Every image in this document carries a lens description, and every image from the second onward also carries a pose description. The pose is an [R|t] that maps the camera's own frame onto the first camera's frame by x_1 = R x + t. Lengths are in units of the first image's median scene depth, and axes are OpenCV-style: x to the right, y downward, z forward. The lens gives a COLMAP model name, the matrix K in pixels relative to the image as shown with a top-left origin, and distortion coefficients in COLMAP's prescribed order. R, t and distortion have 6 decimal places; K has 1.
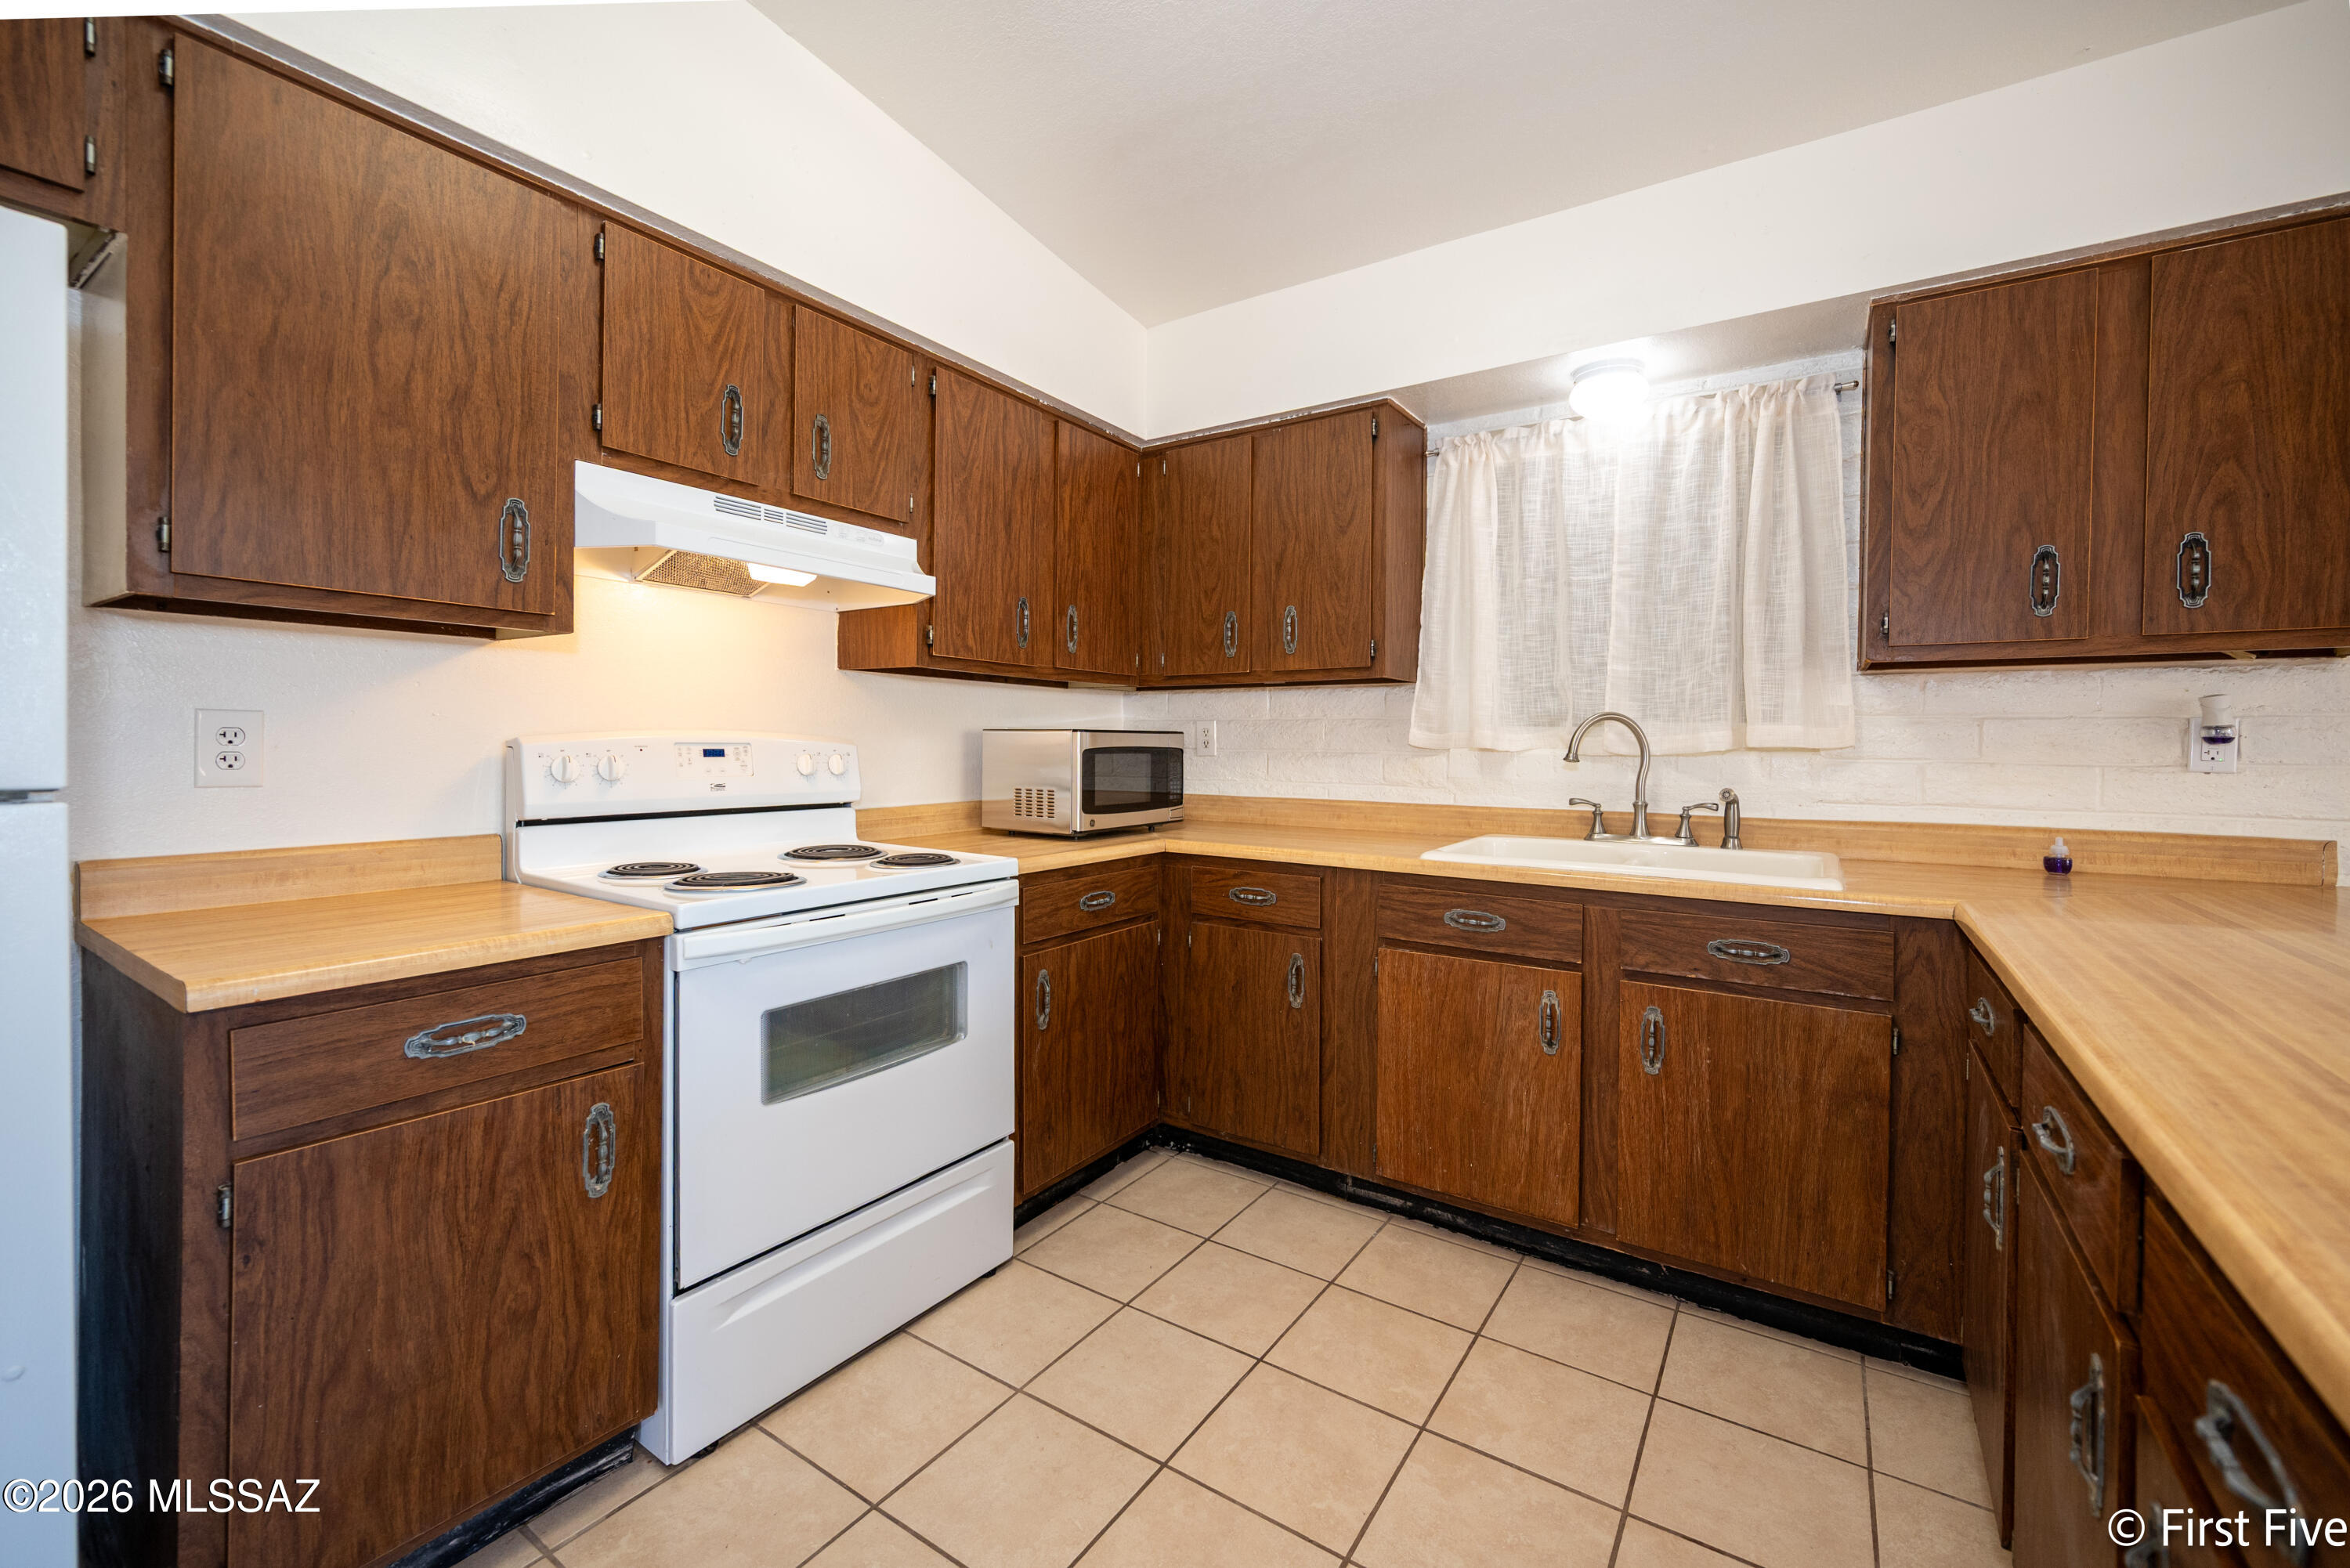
lens RADIAL K [[952.4, 0, 1175.1], [0, 952.4, 758.5], [0, 0, 1]] dist [0.000442, -0.000087]
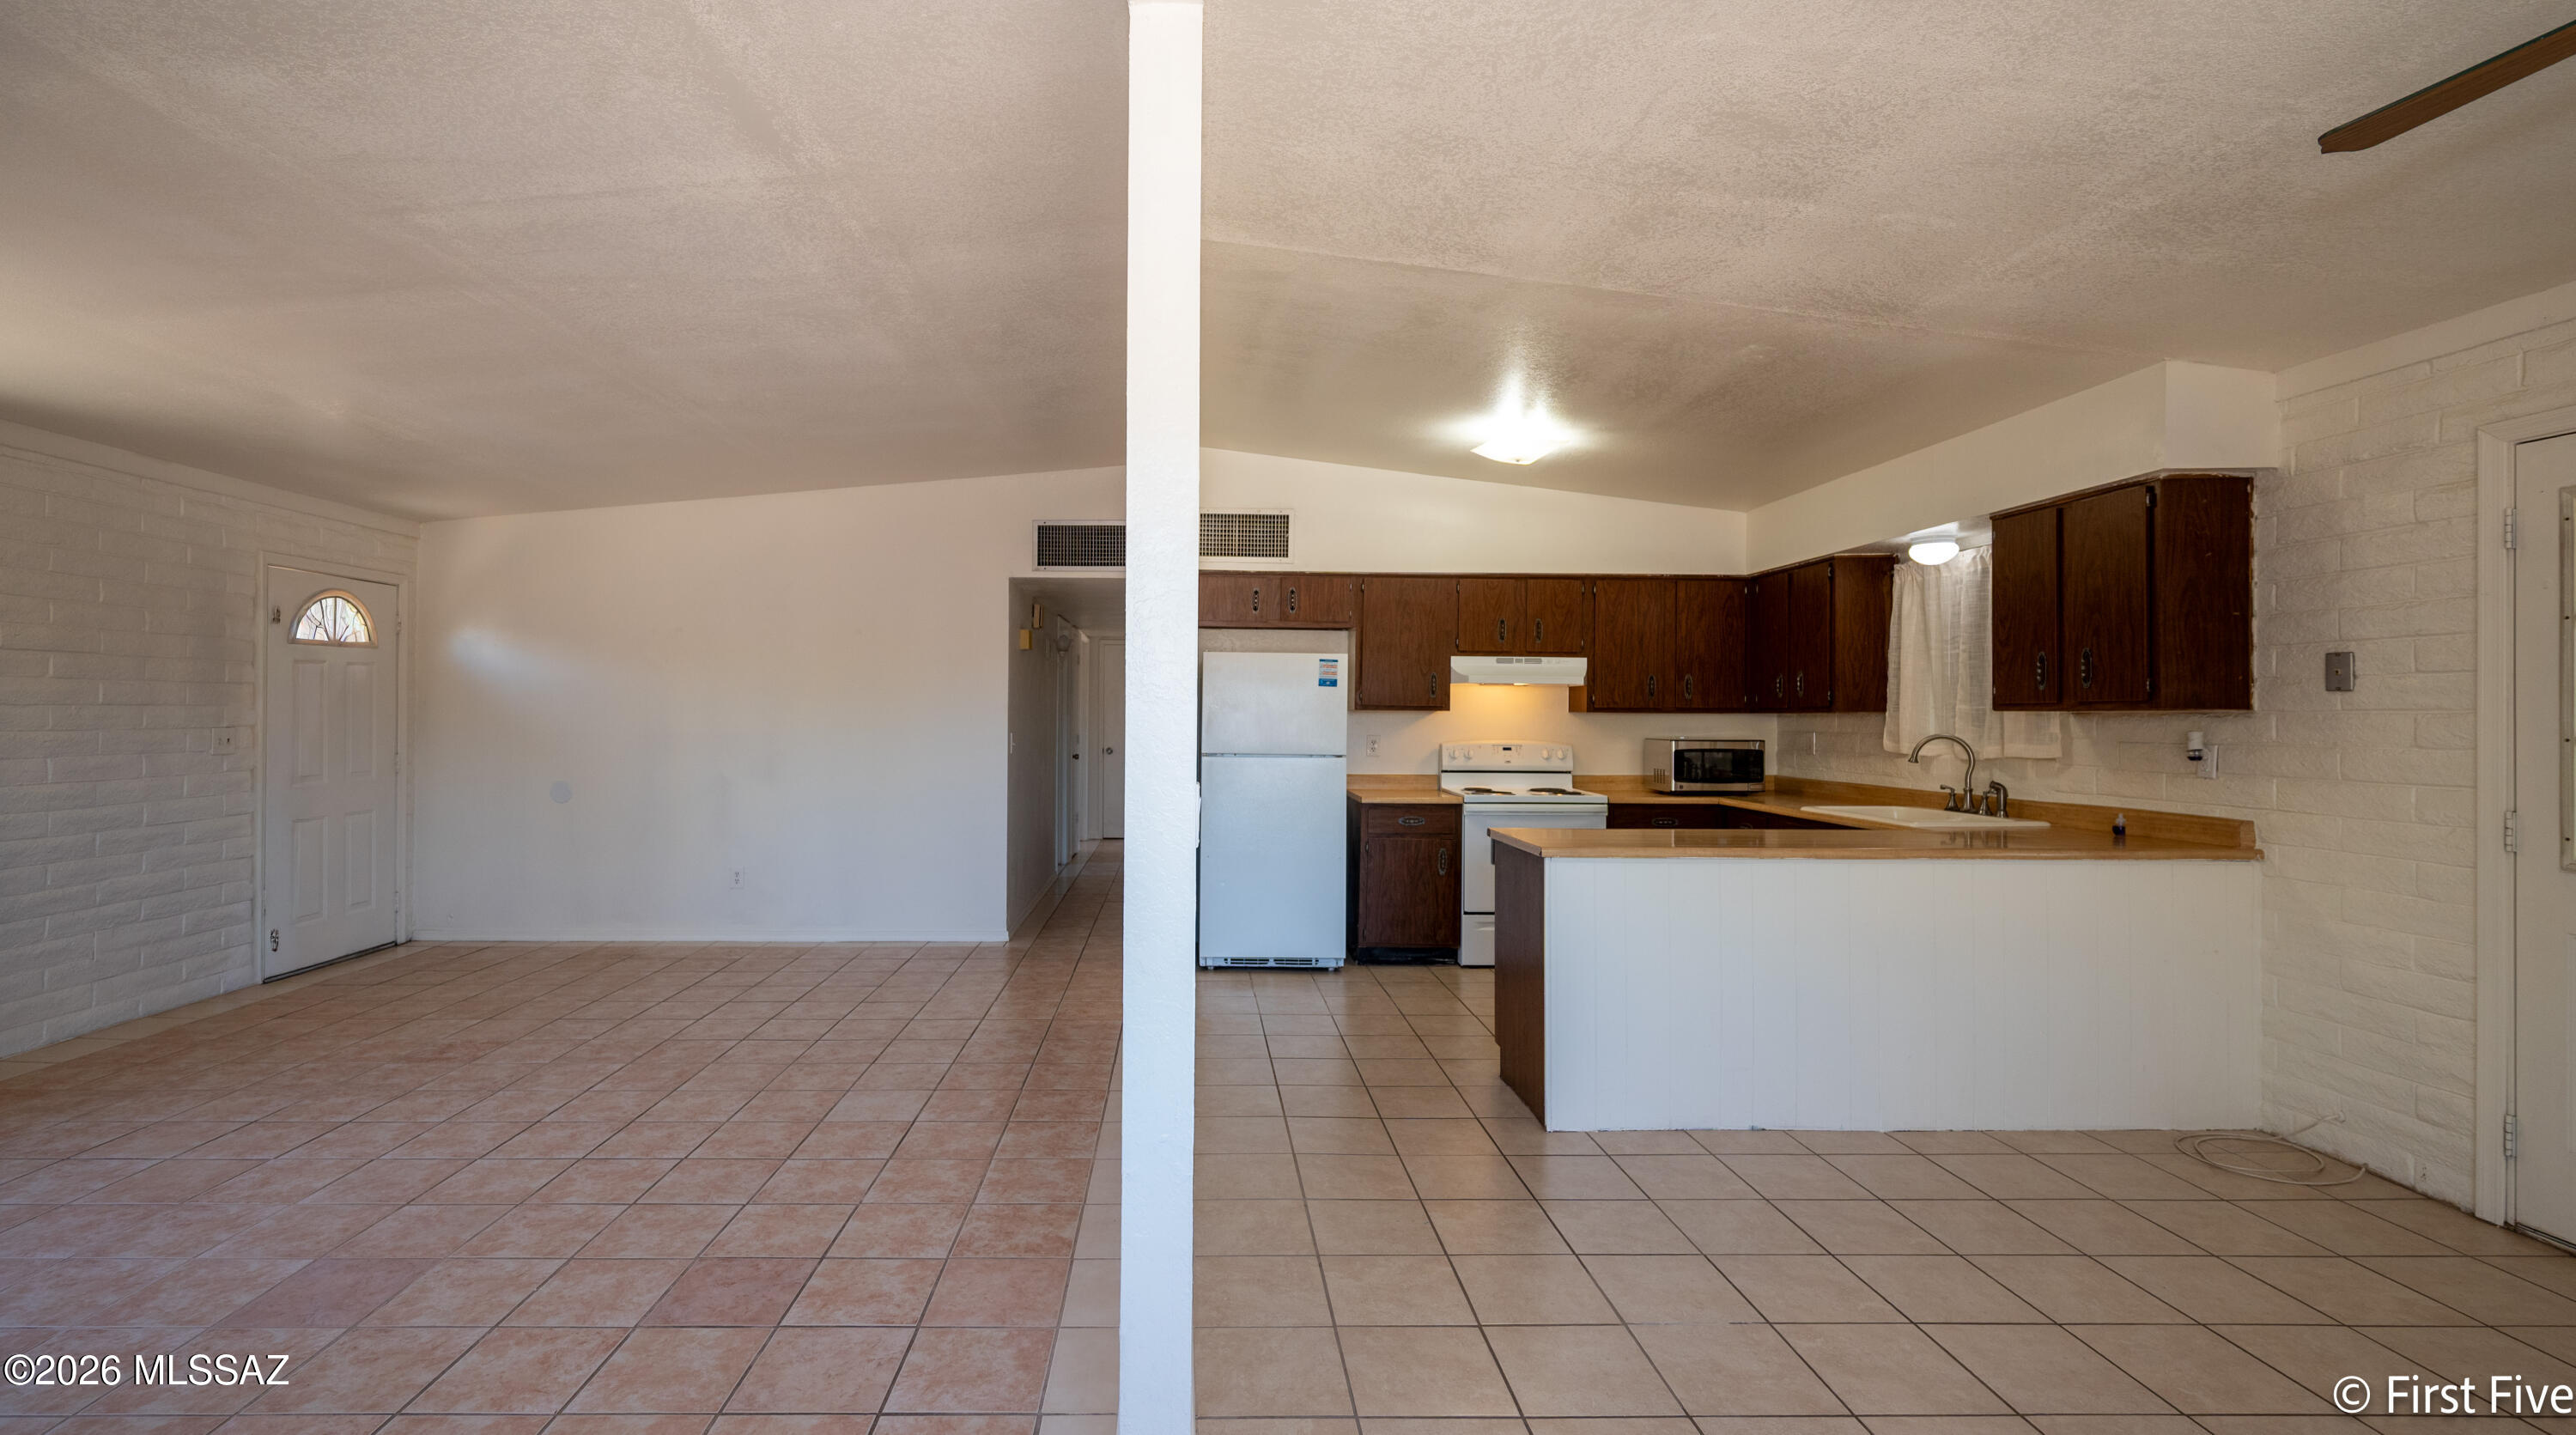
lens RADIAL K [[1141.5, 0, 1202.6], [0, 1141.5, 707.8], [0, 0, 1]] dist [-0.003839, 0.000356]
pose [[0.565577, -0.011140, -0.824620, 1.497507], [-0.014973, 0.999605, -0.023773, -0.028814], [0.824559, 0.025793, 0.565187, -1.341617]]
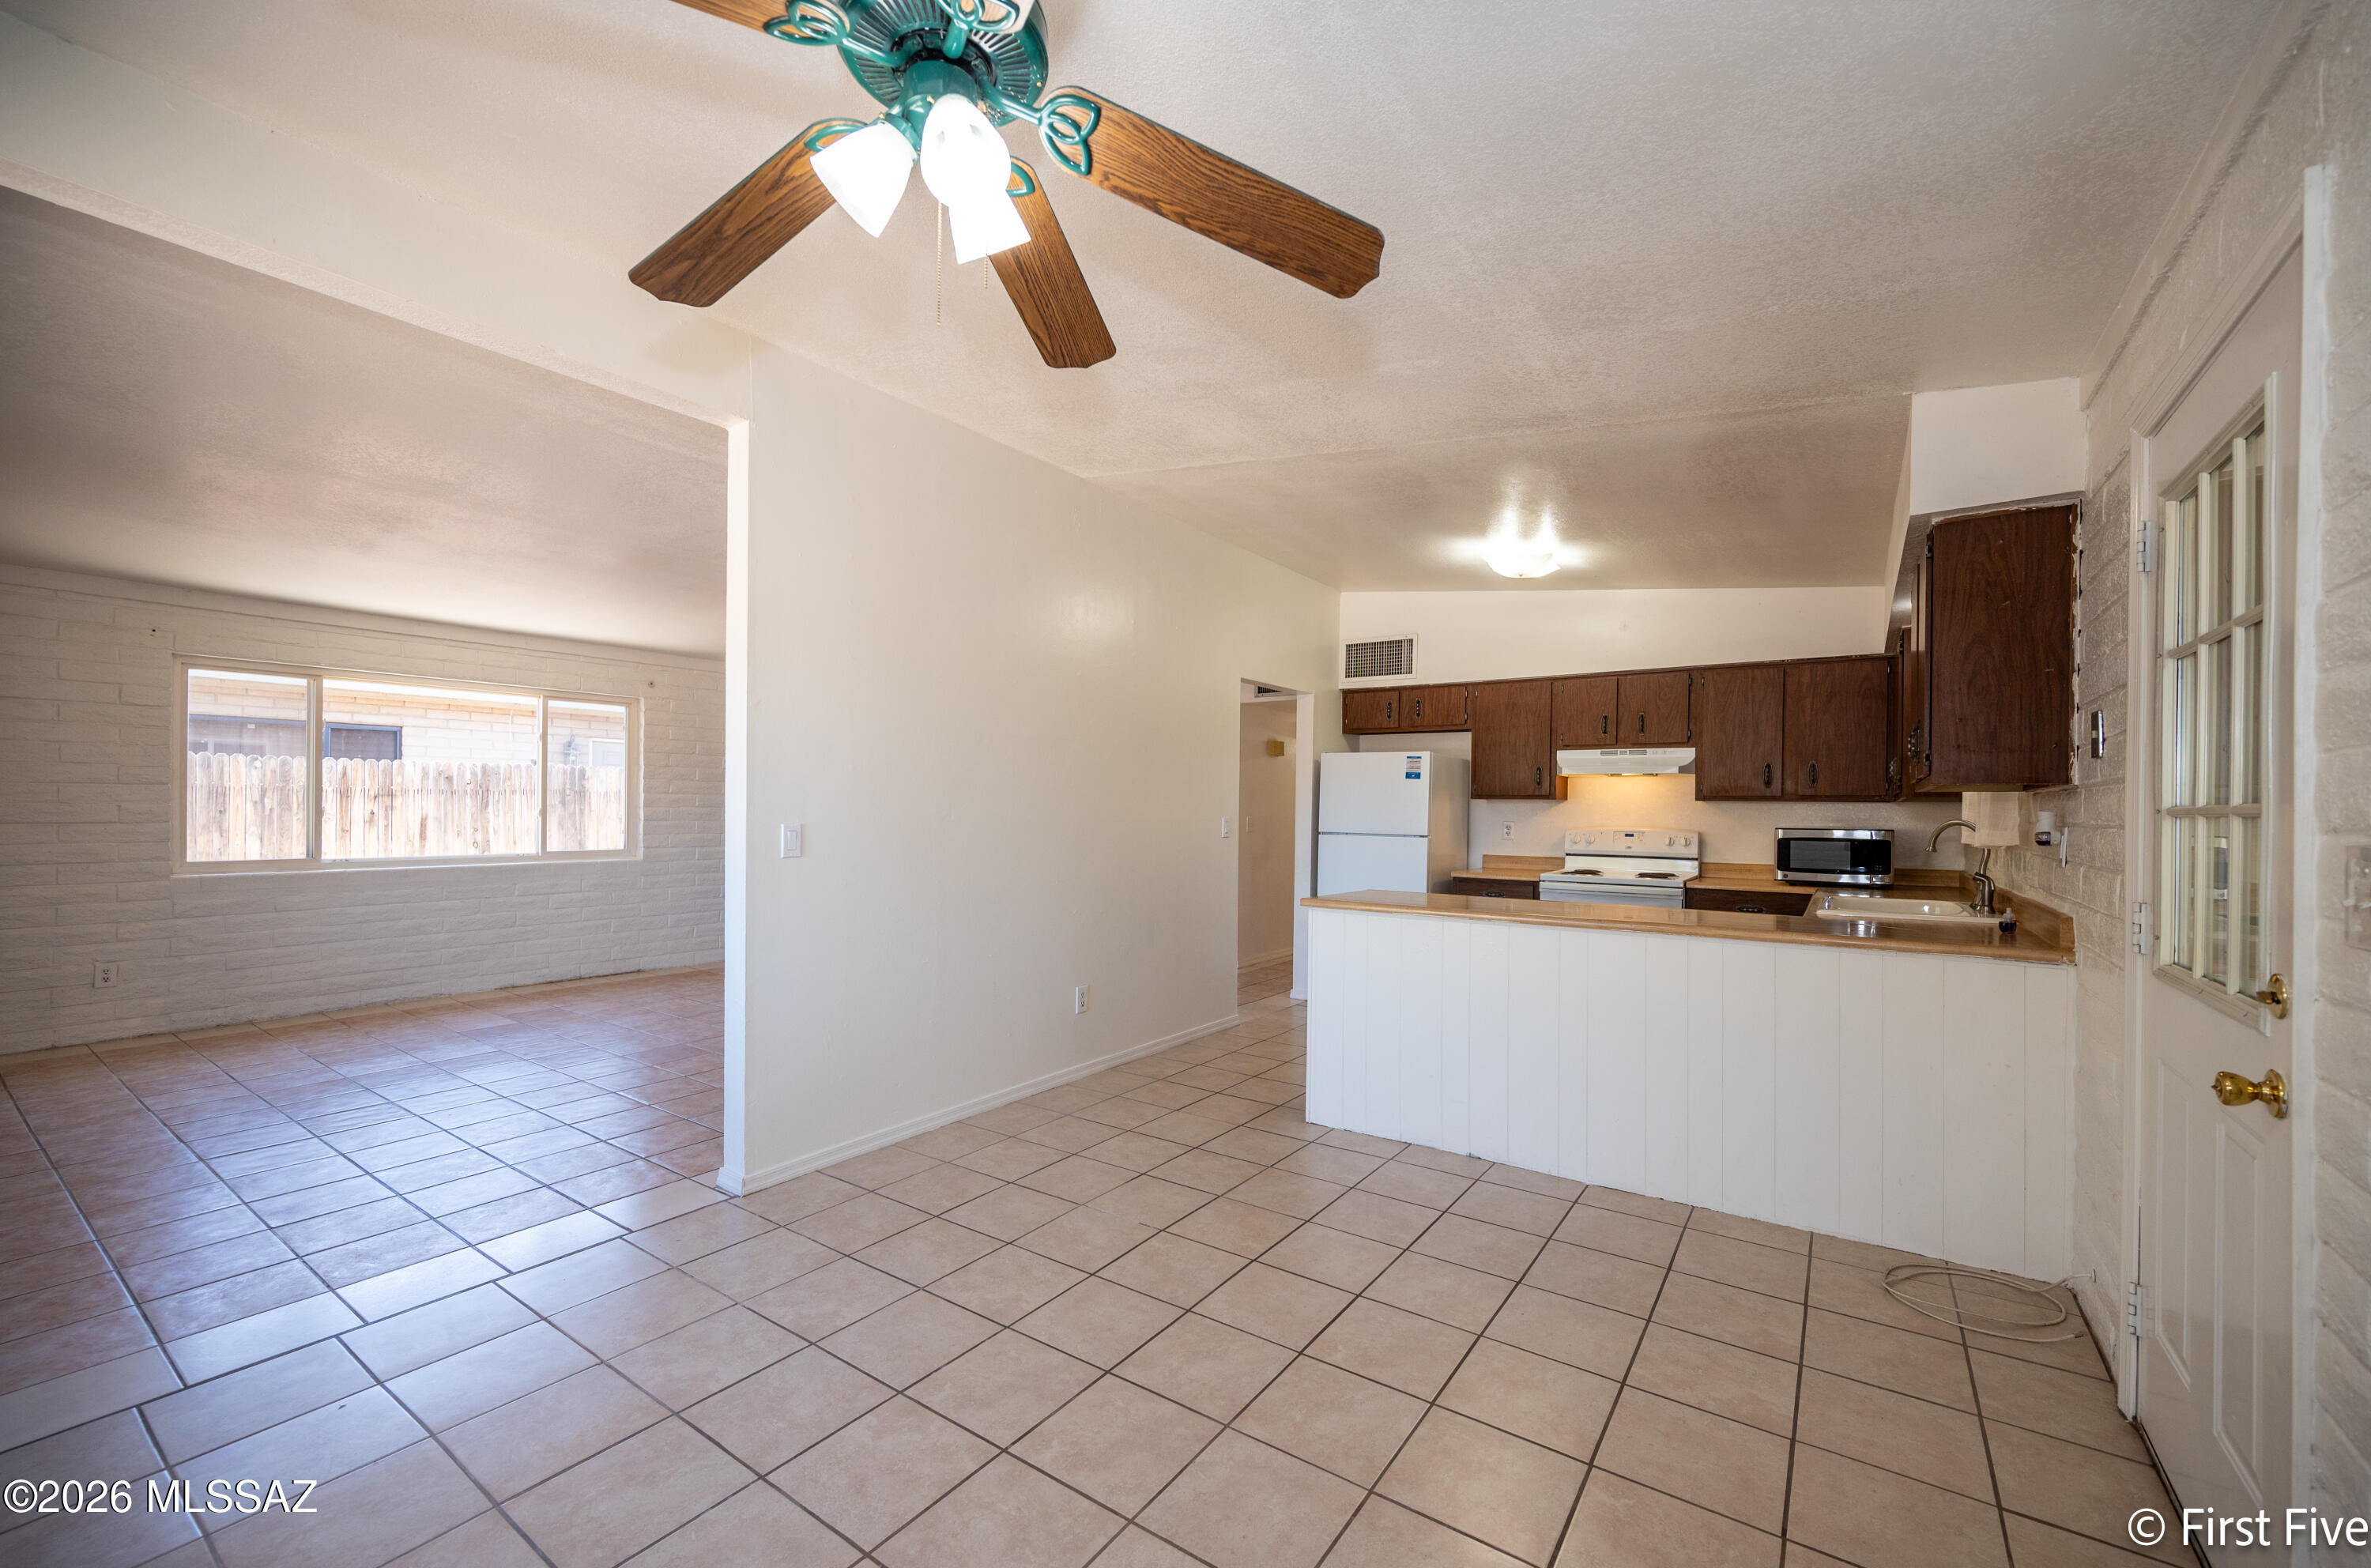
lens RADIAL K [[957.8, 0, 1191.3], [0, 957.8, 808.2], [0, 0, 1]] dist [-0.001418, -0.000346]
pose [[-0.017415, -0.011297, -0.999785, 2.163263], [-0.031144, 0.999457, -0.010751, -0.013486], [0.999363, 0.030950, -0.017757, -0.209678]]
